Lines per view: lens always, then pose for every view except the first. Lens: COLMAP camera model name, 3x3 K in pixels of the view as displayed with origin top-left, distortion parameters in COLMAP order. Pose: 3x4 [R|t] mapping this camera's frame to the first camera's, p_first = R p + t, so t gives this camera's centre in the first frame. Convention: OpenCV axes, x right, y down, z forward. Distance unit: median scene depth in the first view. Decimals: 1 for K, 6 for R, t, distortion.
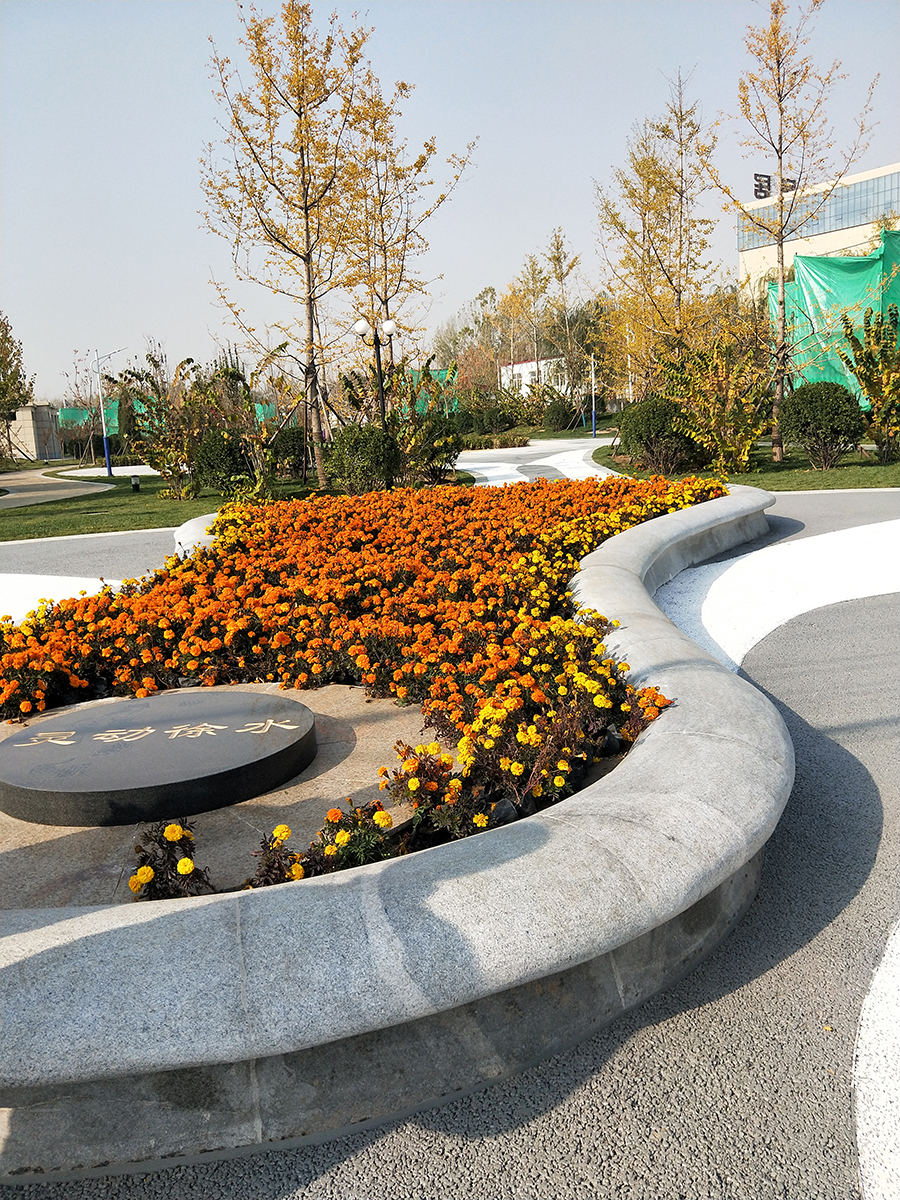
lens RADIAL K [[1014.4, 0, 460.6], [0, 1014.4, 608.7], [0, 0, 1]] dist [0.035419, -0.114784]
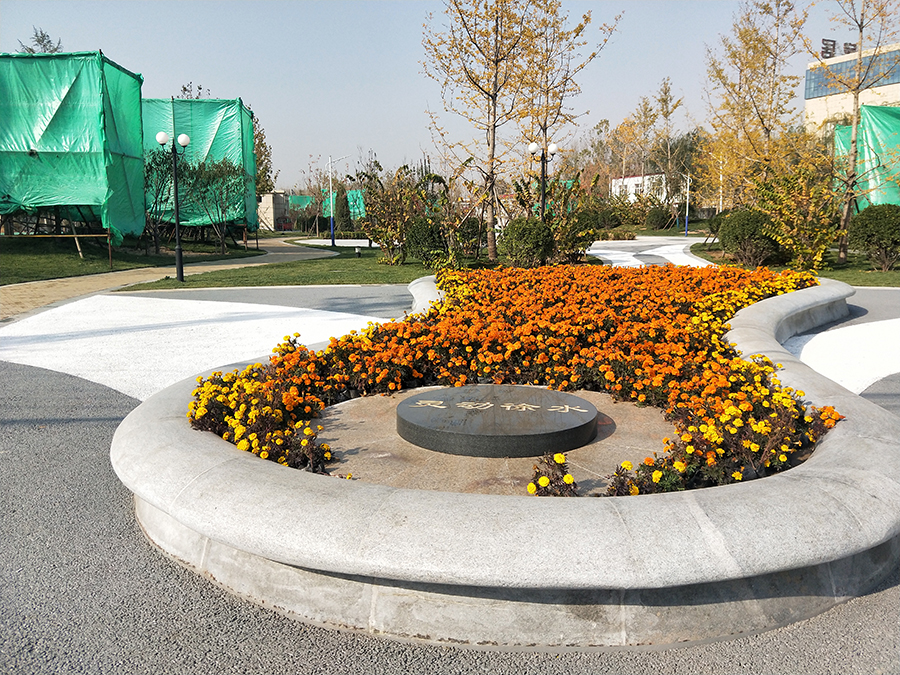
lens RADIAL K [[763.2, 0, 450.0], [0, 763.2, 337.5], [0, 0, 1]] dist [-0.013794, -0.009147]
pose [[0.985944, 0.075034, -0.149277, -0.033509], [-0.078566, 0.996748, -0.017903, 0.007035], [0.147448, 0.029380, 0.988633, -0.029056]]
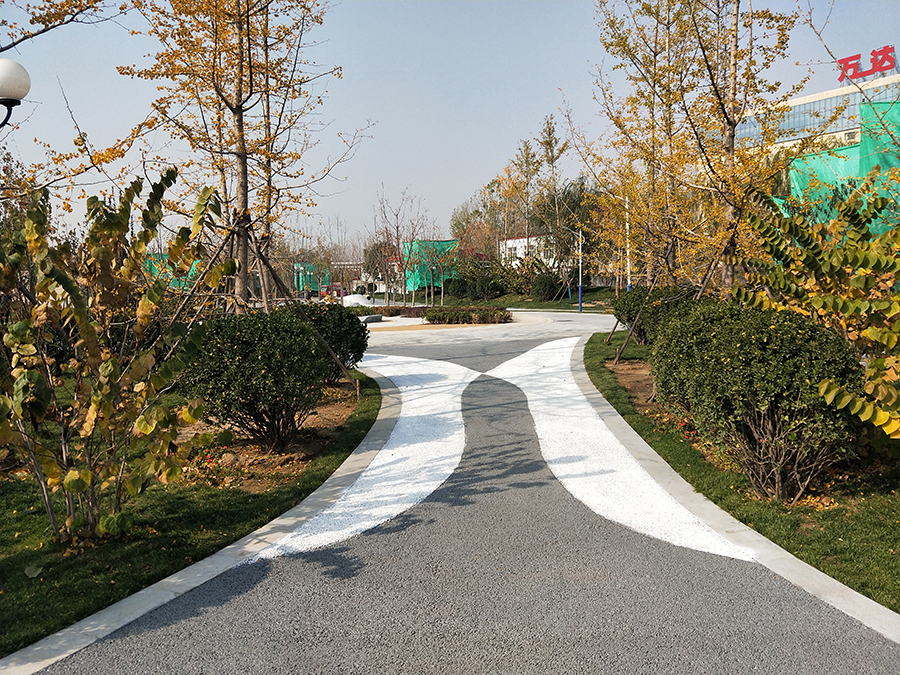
lens RADIAL K [[760.8, 0, 450.0], [0, 760.8, 337.5], [0, 0, 1]] dist [0.035419, -0.114784]
pose [[0.998629, 0.041855, -0.031450, 0.086233], [-0.044998, 0.993245, -0.106958, -0.173227], [0.026761, 0.108227, 0.993766, 0.772372]]
